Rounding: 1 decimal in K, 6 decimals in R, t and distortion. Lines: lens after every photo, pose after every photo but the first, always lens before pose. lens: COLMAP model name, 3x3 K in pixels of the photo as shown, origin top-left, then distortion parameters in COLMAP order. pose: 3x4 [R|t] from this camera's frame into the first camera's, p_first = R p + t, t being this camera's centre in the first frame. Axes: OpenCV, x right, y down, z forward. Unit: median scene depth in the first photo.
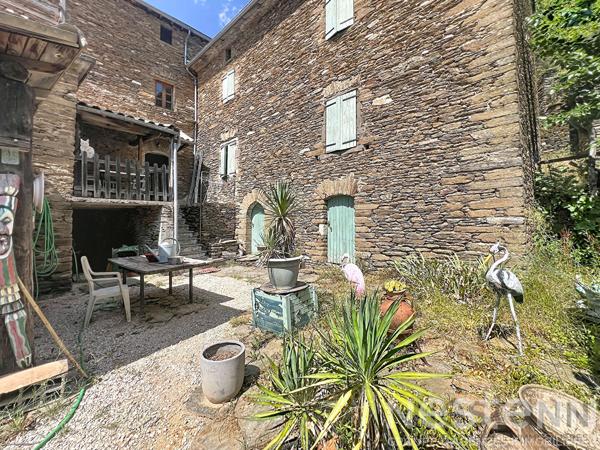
lens RADIAL K [[243.5, 0, 299.5], [0, 243.5, 224.3], [0, 0, 1]] dist [0.004005, 0.000062]
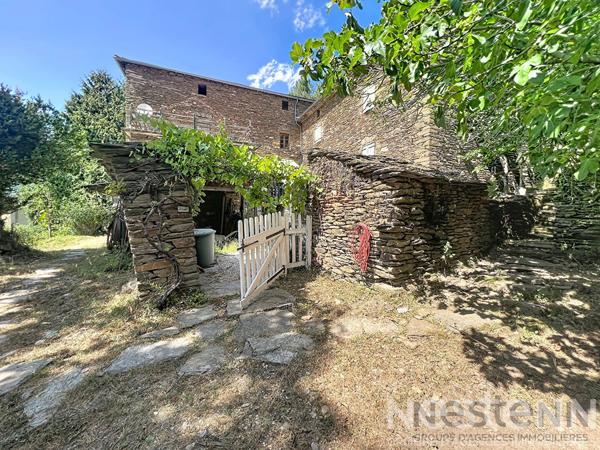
lens RADIAL K [[243.5, 0, 299.4], [0, 243.5, 223.5], [0, 0, 1]] dist [0.004005, 0.000062]
pose [[0.907948, -0.004949, -0.419054, 0.269029], [0.014913, 0.999679, 0.020504, 0.022477], [0.418818, -0.024866, 0.907730, -0.551878]]
